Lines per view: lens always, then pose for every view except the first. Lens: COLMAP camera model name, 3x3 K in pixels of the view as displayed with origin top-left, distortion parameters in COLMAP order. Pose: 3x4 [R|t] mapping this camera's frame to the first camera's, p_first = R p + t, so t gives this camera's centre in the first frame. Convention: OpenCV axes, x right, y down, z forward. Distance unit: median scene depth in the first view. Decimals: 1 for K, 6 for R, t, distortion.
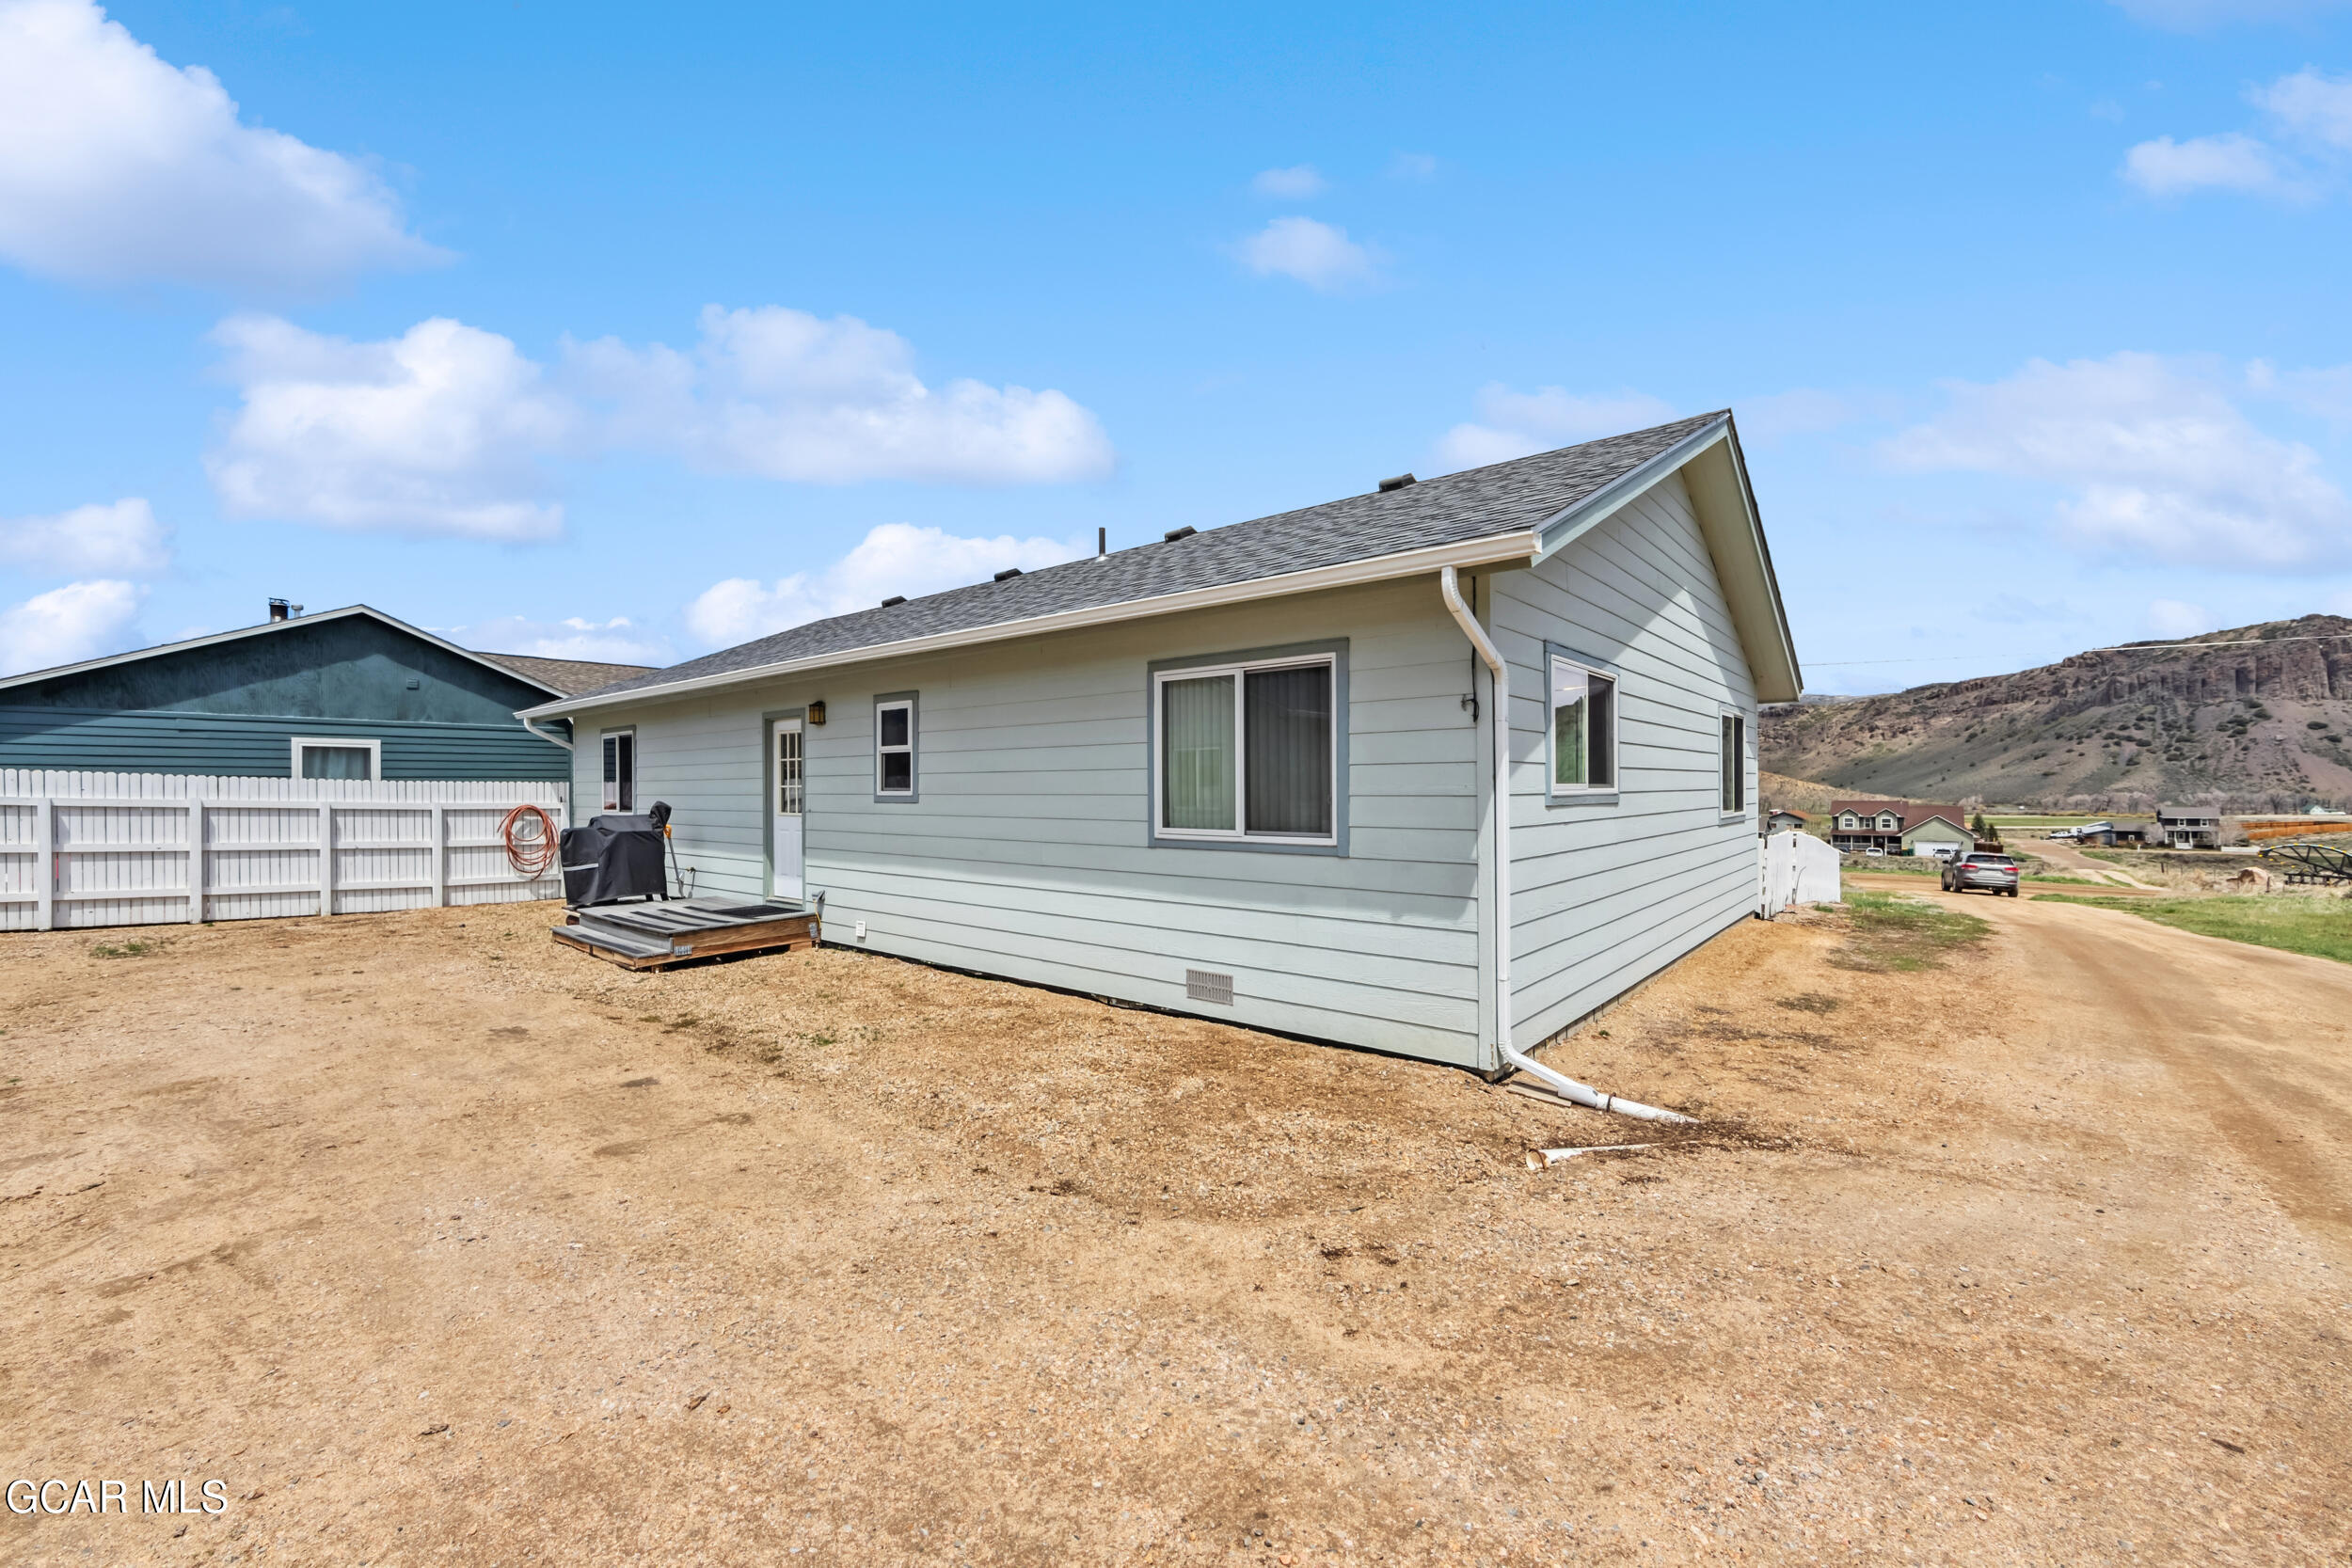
lens RADIAL K [[992.2, 0, 1280.3], [0, 992.2, 781.2], [0, 0, 1]] dist [-0.013265, 0.001607]
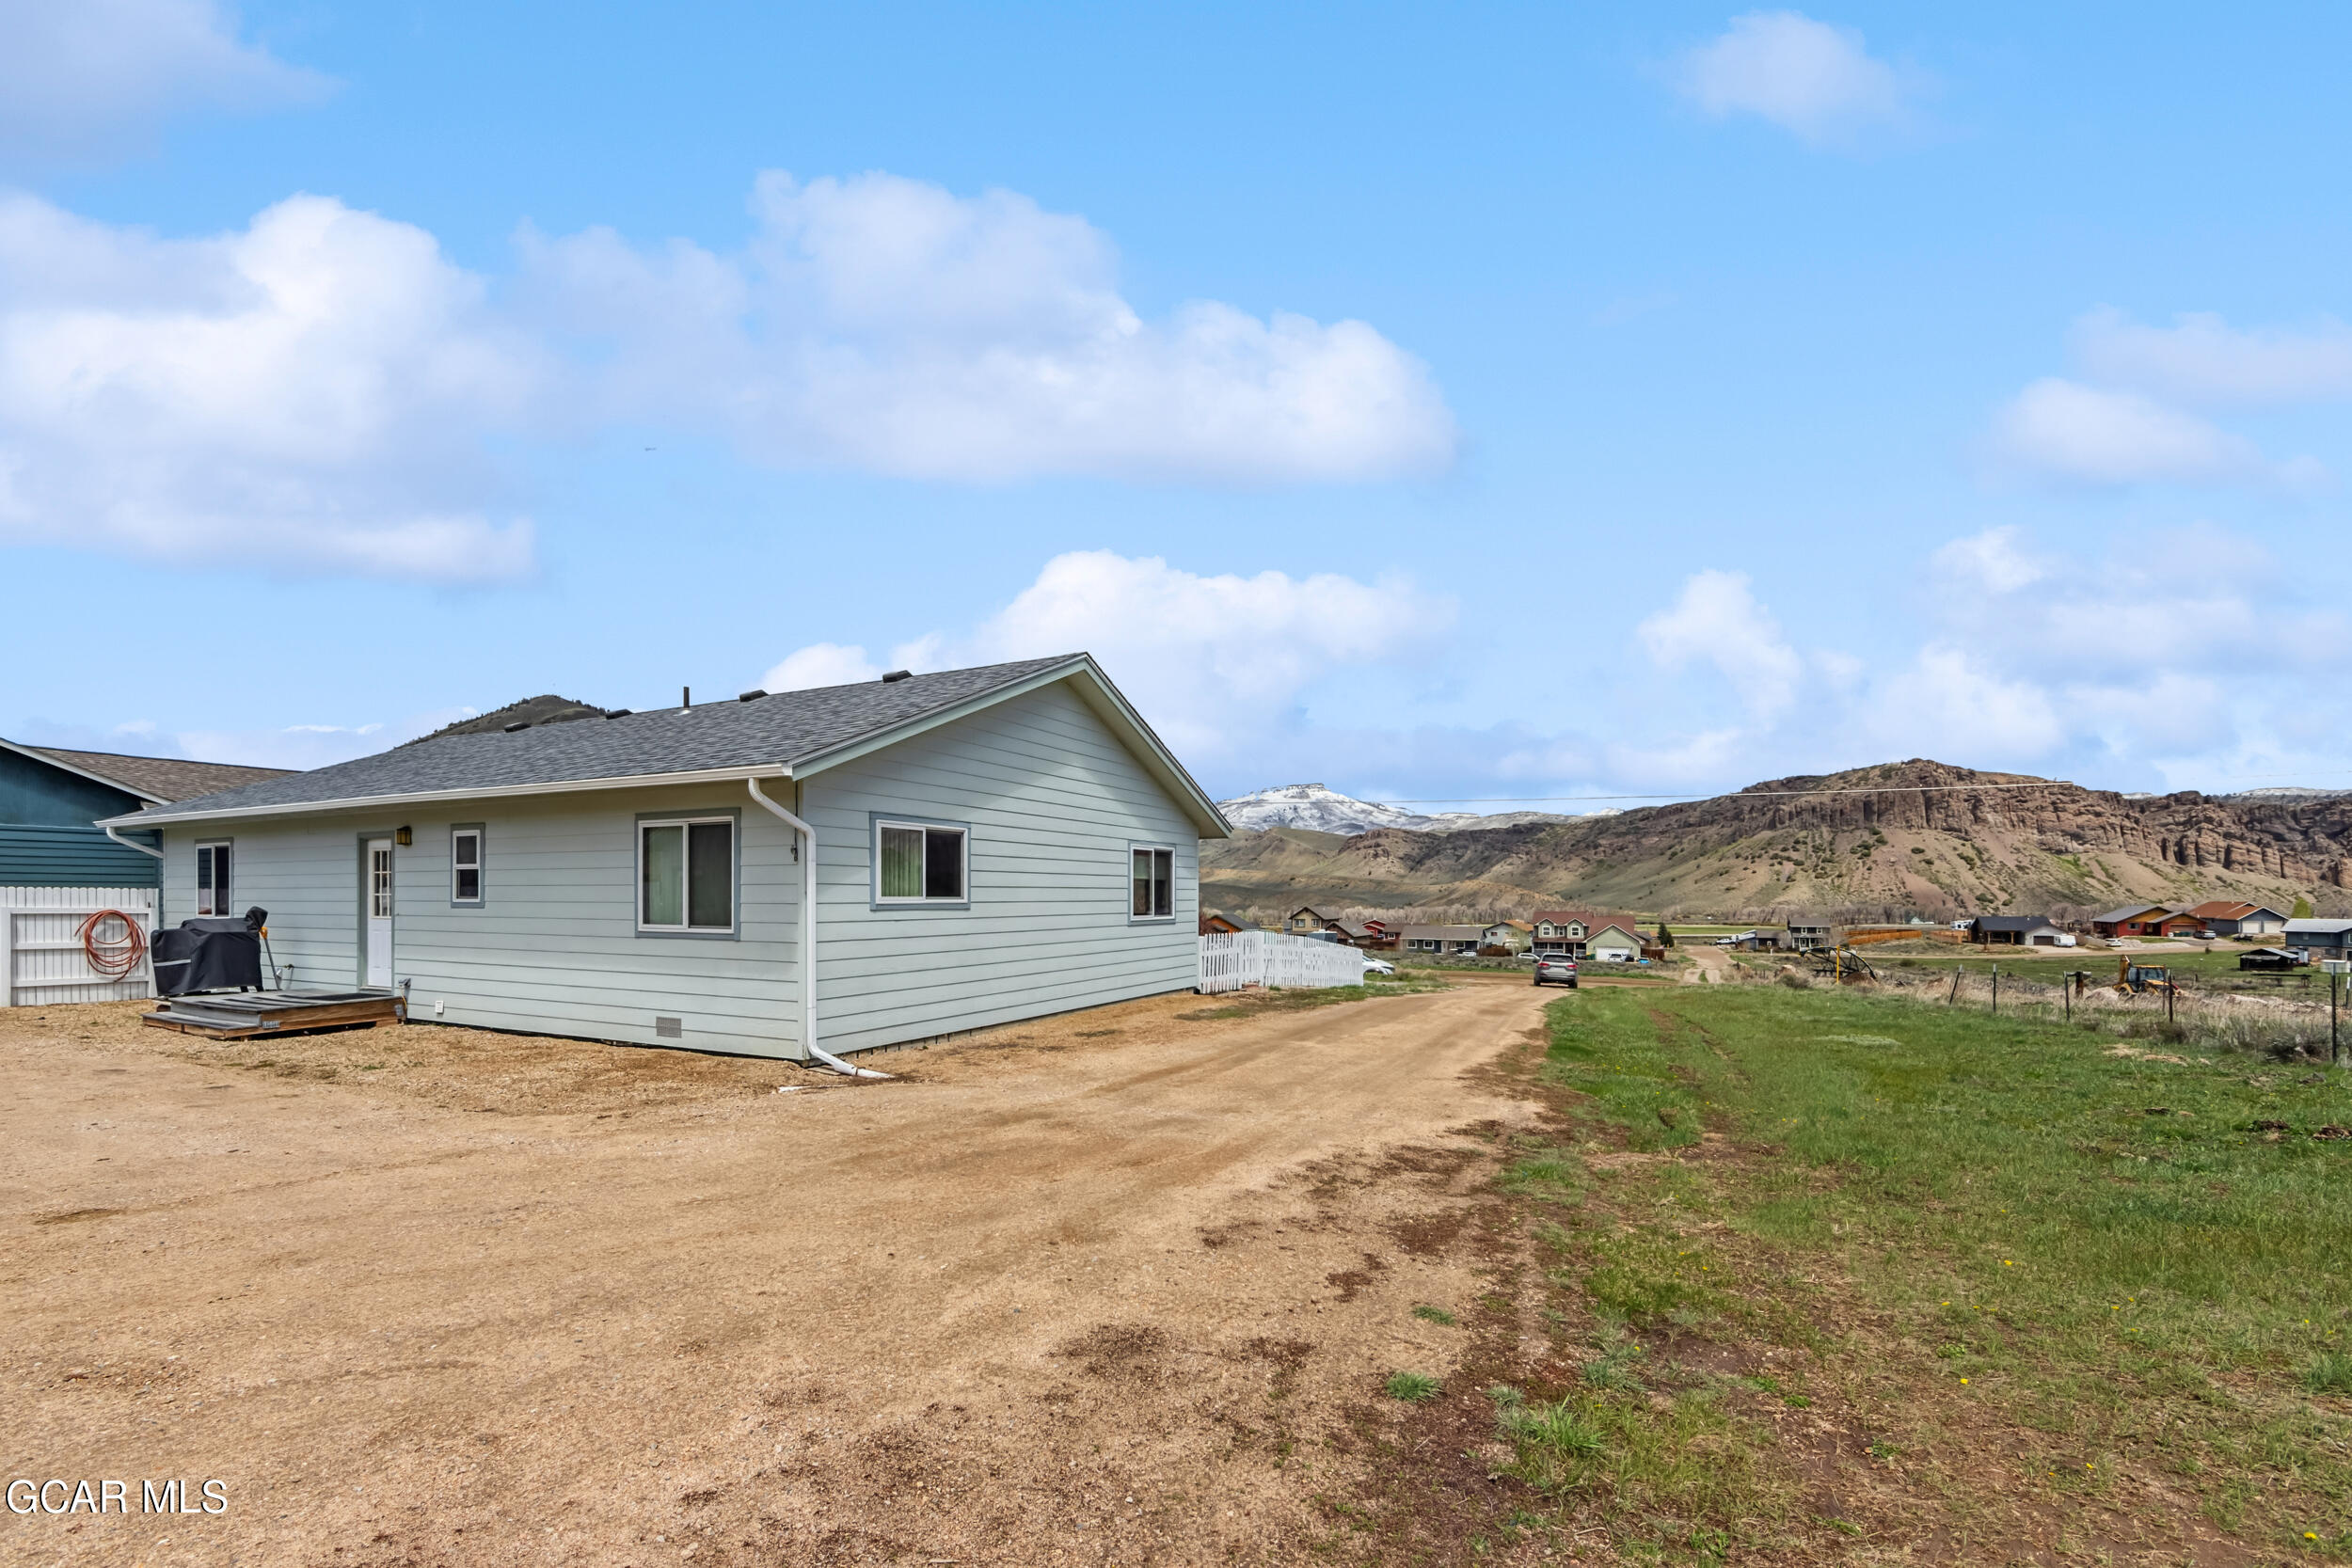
lens RADIAL K [[992.2, 0, 1285.8], [0, 992.2, 892.8], [0, 0, 1]] dist [-0.013265, 0.001607]
pose [[0.972655, 0.006548, 0.232162, 0.303521], [-0.006957, 0.999975, 0.000941, -0.005691], [-0.232150, -0.002530, 0.972677, -0.431603]]
